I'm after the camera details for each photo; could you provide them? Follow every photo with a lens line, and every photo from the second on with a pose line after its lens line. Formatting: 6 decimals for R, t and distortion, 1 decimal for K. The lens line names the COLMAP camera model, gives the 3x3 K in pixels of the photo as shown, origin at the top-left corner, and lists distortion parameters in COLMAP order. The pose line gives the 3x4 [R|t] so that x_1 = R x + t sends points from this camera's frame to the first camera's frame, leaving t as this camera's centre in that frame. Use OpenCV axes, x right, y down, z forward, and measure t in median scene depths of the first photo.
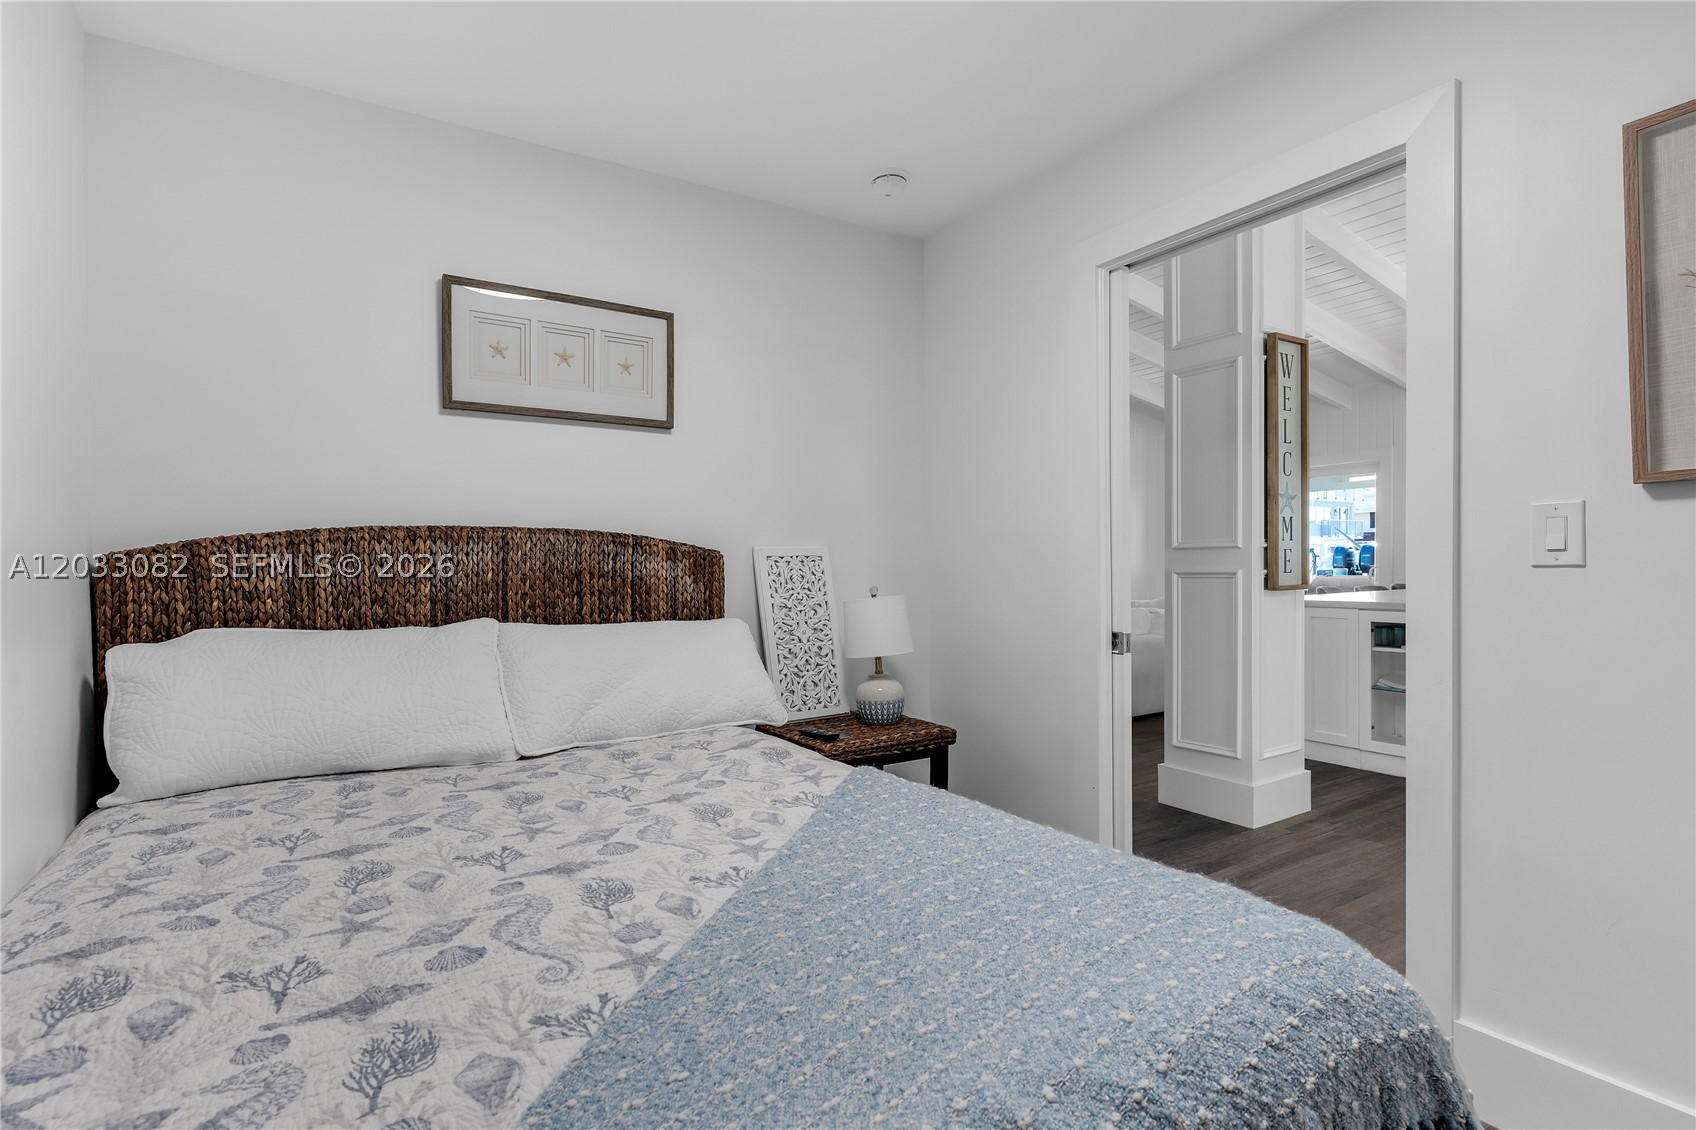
lens RADIAL K [[824.3, 0, 859.5], [0, 824.3, 546.7], [0, 0, 1]] dist [0.000646, 0.000663]
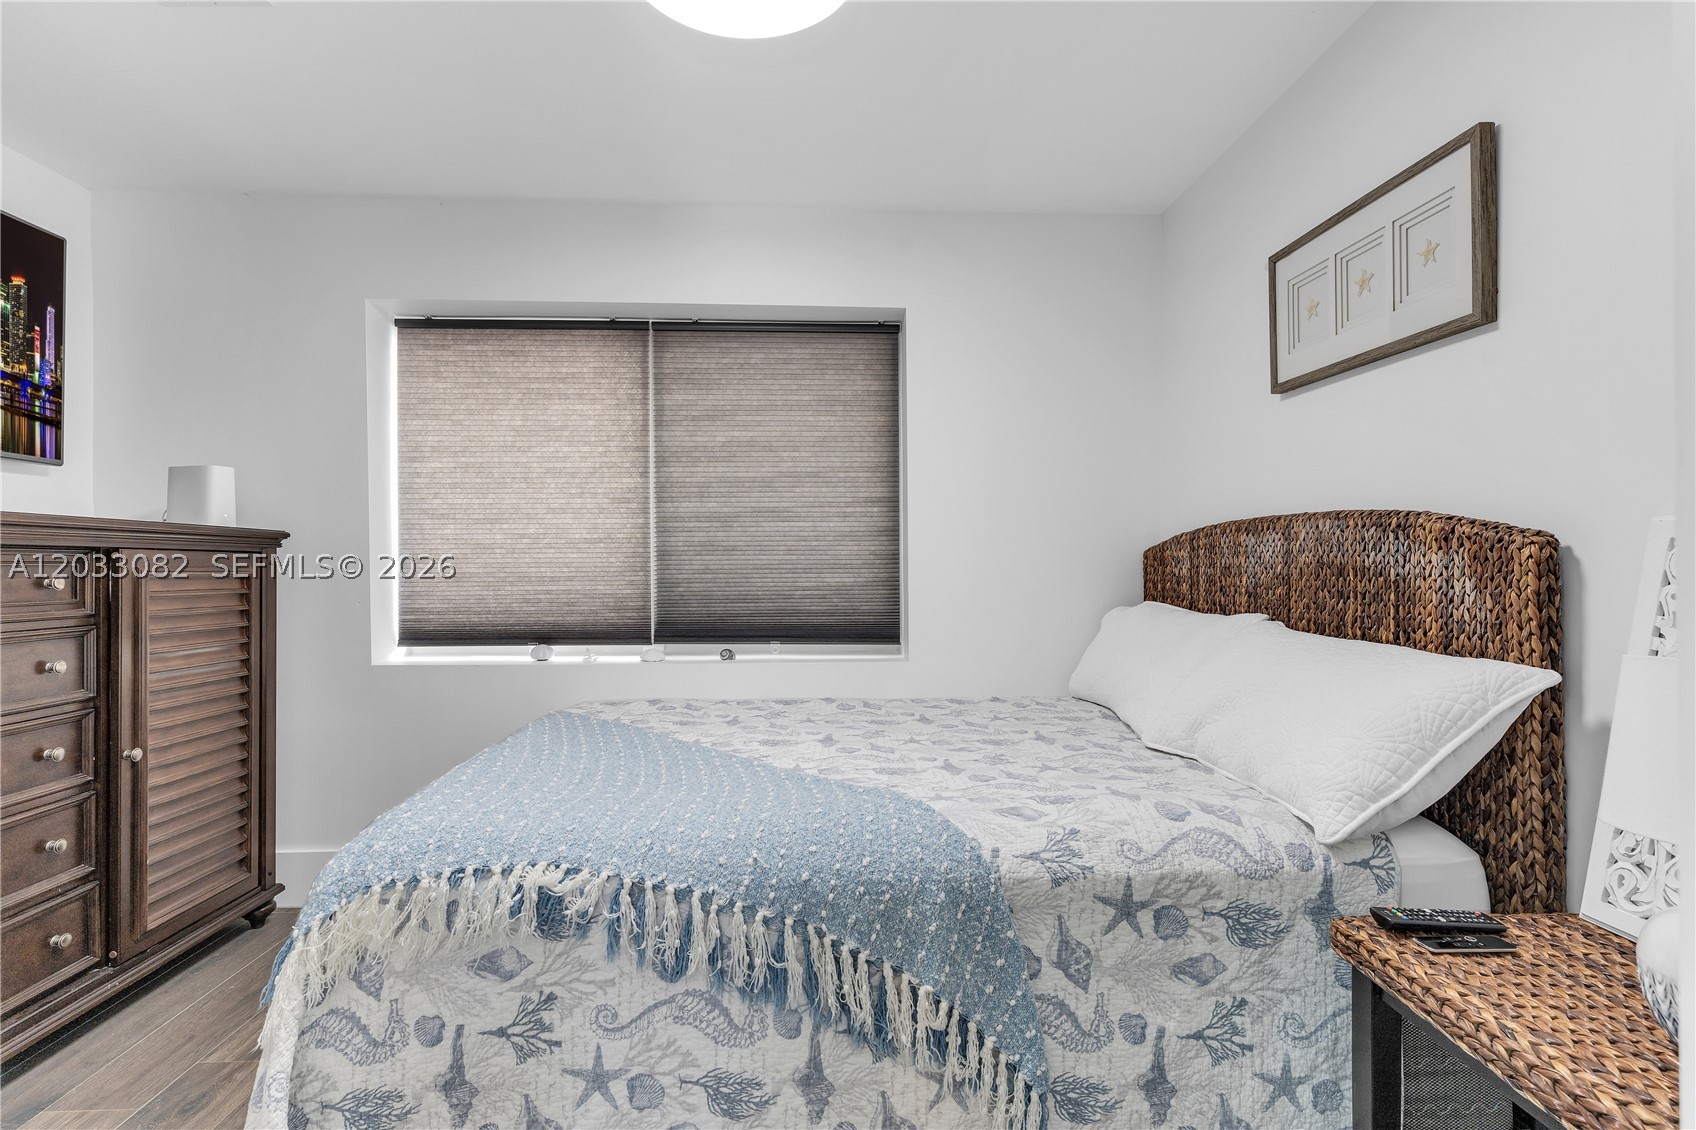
lens RADIAL K [[807.5, 0, 848.0], [0, 807.5, 565.0], [0, 0, 1]] dist [-0.022442, -0.000235]
pose [[-0.469195, 0.004201, -0.883085, 0.447353], [-0.002279, 0.999980, 0.005967, 0.022812], [0.883092, 0.004812, -0.469176, 0.820305]]
